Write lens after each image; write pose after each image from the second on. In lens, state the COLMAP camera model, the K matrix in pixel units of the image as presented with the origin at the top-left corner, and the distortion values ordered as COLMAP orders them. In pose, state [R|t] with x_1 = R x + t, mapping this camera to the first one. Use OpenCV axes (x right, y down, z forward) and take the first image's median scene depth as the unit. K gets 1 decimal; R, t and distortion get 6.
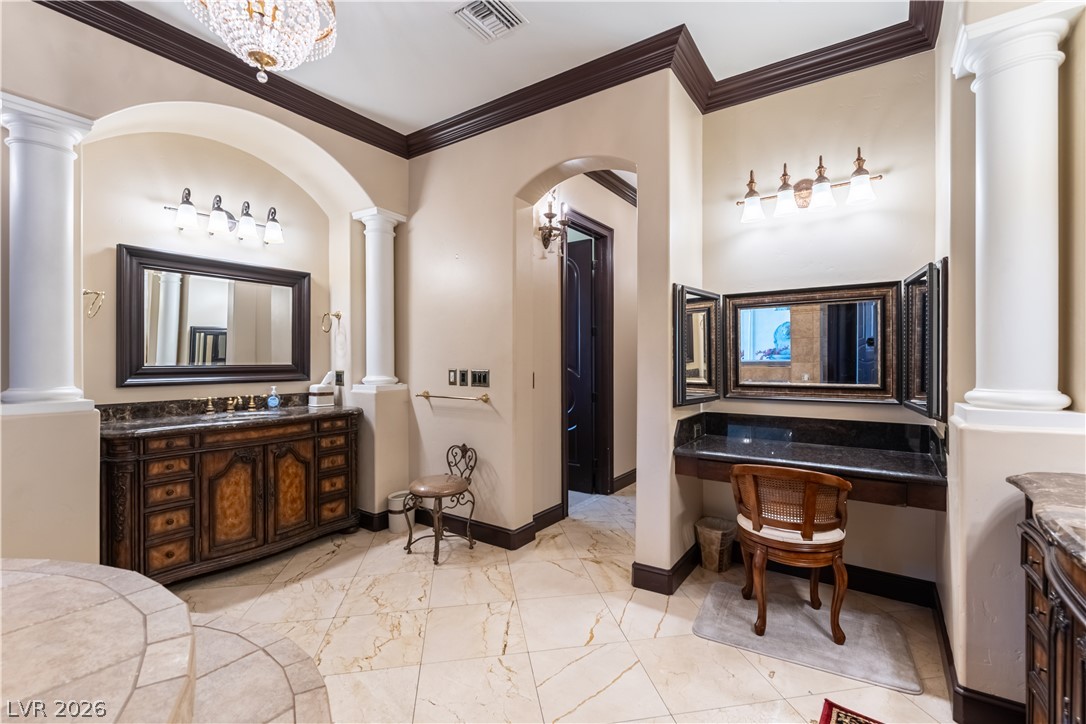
lens RADIAL K [[475.8, 0, 549.9], [0, 475.8, 361.6], [0, 0, 1]] dist [0.005077, 0.000000]
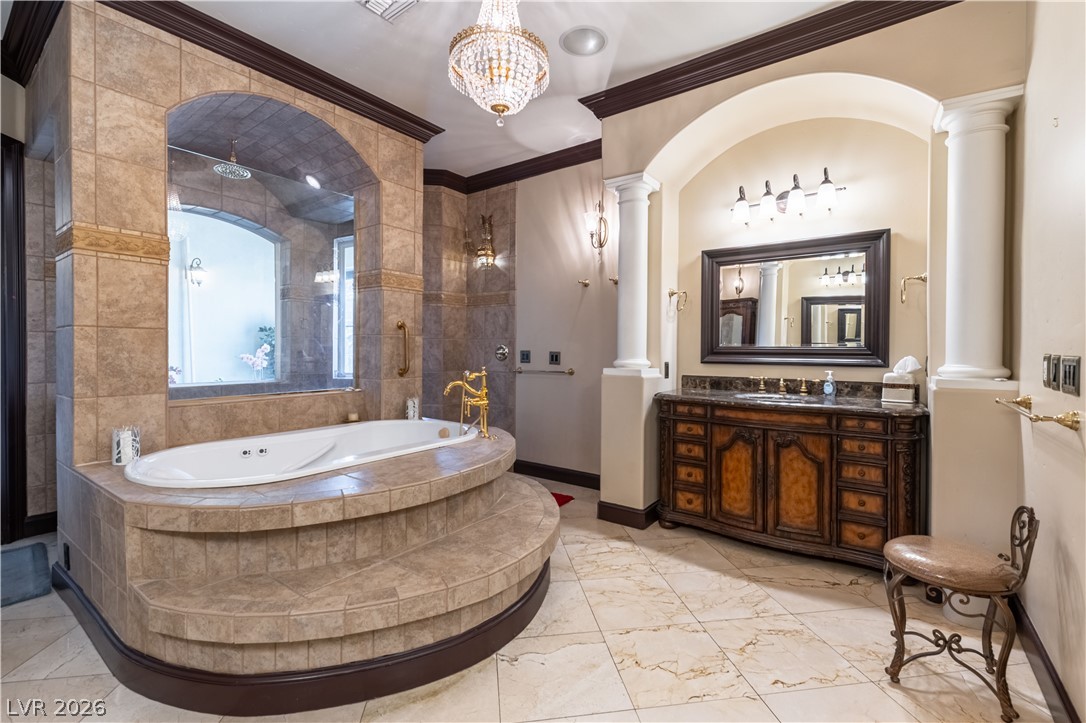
lens RADIAL K [[475.8, 0, 548.9], [0, 475.8, 353.1], [0, 0, 1]] dist [0.005077, 0.000000]
pose [[-0.031625, 0.013930, -0.999403, 0.362811], [-0.004354, 0.999891, 0.014075, 0.010173], [0.999490, 0.004797, -0.031560, 0.587533]]
